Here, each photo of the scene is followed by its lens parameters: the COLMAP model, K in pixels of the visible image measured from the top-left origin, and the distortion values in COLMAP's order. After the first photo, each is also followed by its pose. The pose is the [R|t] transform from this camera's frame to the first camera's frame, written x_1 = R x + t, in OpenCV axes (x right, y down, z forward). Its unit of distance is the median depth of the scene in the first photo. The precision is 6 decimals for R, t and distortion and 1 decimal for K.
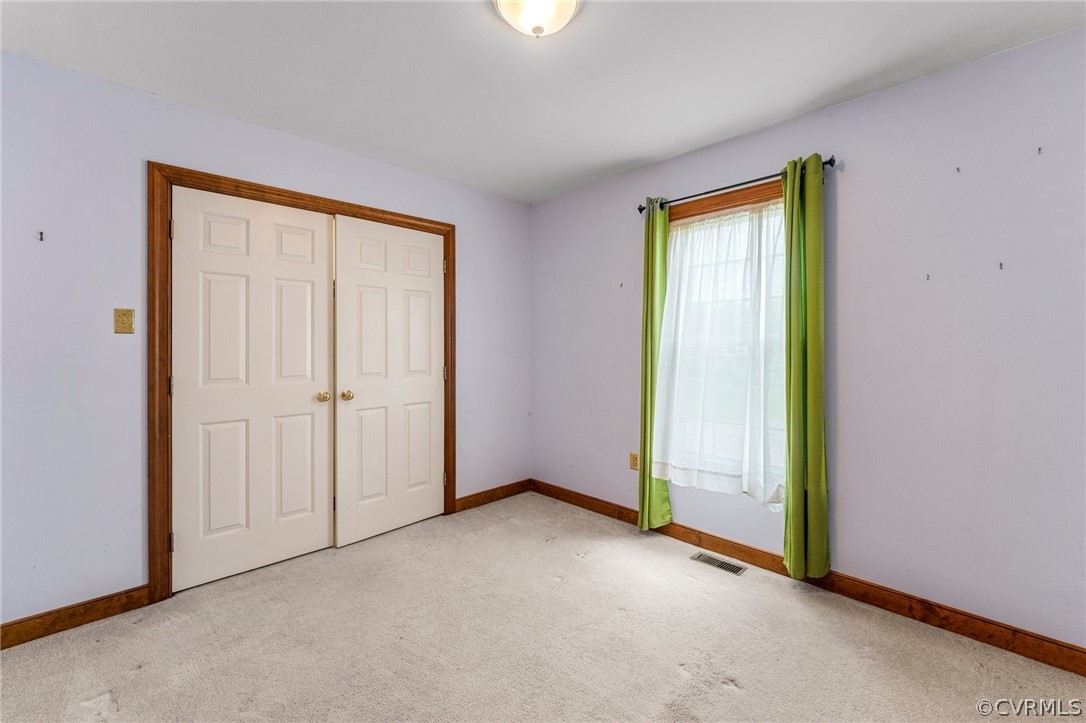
lens RADIAL K [[443.3, 0, 535.5], [0, 443.3, 345.6], [0, 0, 1]] dist [-0.000671, -0.000067]
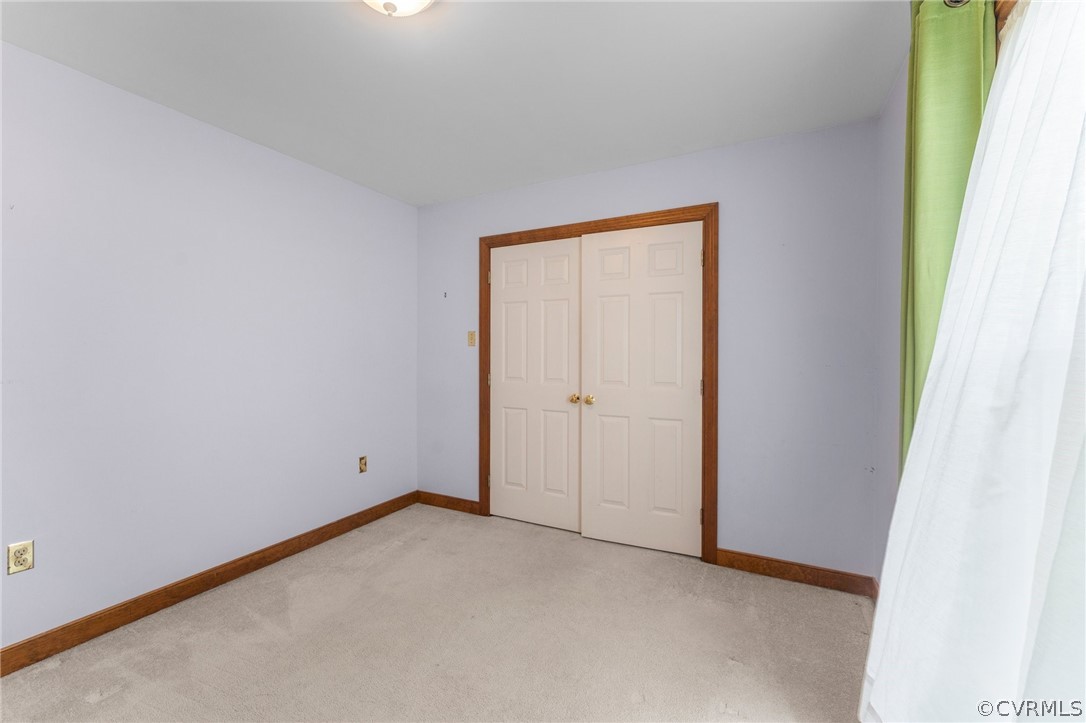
lens RADIAL K [[446.7, 0, 539.7], [0, 446.7, 357.1], [0, 0, 1]] dist [-0.000767, -0.000084]
pose [[0.330527, 0.012393, -0.943715, 0.578240], [-0.003231, 0.999923, 0.012000, -0.005288], [0.943791, -0.000917, 0.330541, 0.540471]]
